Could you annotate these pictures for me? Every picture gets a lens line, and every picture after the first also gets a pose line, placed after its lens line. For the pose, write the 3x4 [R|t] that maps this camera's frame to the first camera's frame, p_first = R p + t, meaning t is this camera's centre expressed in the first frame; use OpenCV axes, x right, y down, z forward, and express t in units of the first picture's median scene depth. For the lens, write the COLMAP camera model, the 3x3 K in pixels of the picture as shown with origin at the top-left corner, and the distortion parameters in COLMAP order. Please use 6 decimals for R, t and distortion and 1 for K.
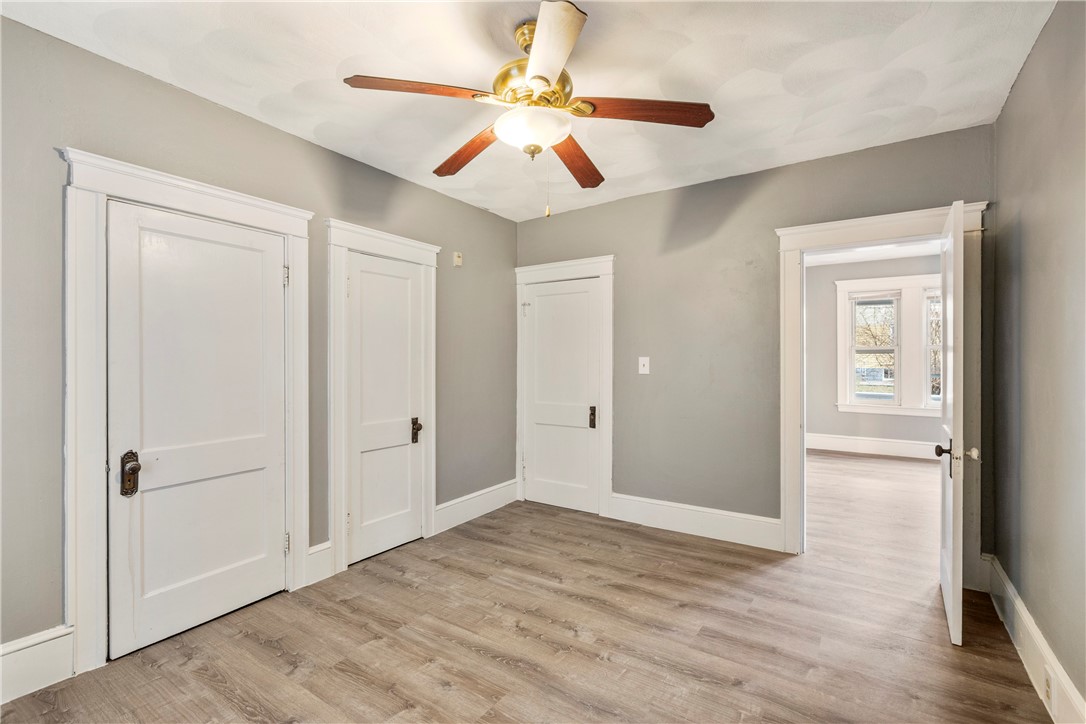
lens RADIAL K [[492.9, 0, 545.4], [0, 492.9, 358.0], [0, 0, 1]] dist [0.006013, -0.002014]
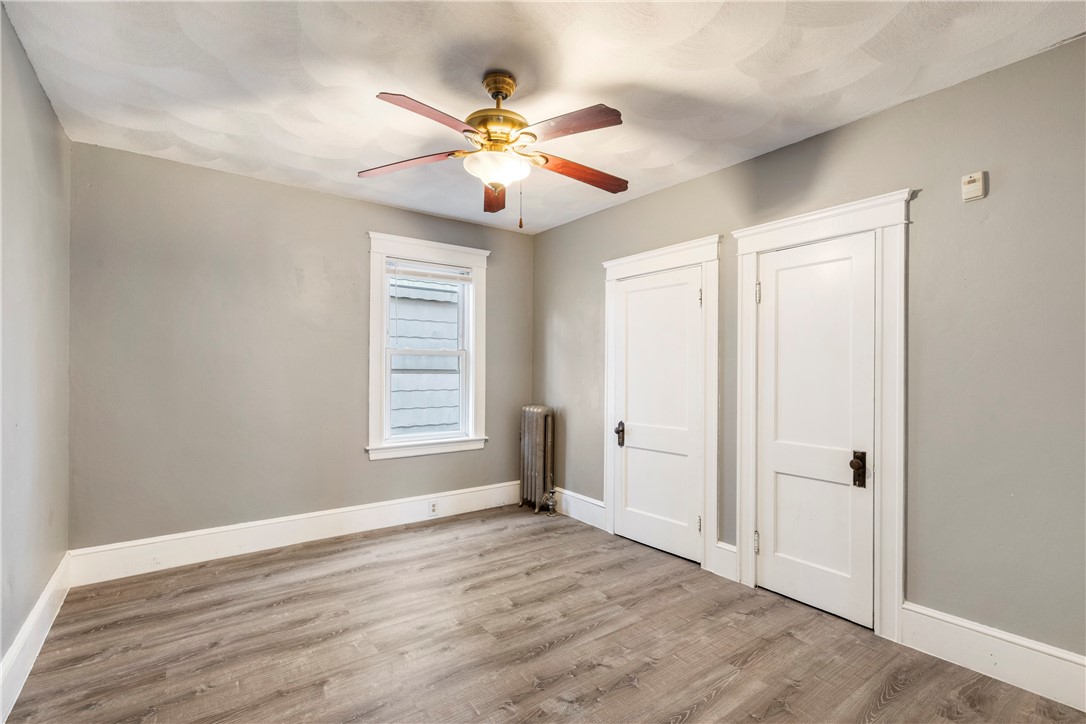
lens RADIAL K [[492.9, 0, 544.8], [0, 492.9, 371.6], [0, 0, 1]] dist [0.006013, -0.002014]
pose [[-0.337180, -0.001641, -0.941439, 0.757474], [-0.000303, 0.999999, -0.001634, 0.010727], [0.941440, -0.000265, -0.337180, 1.112175]]
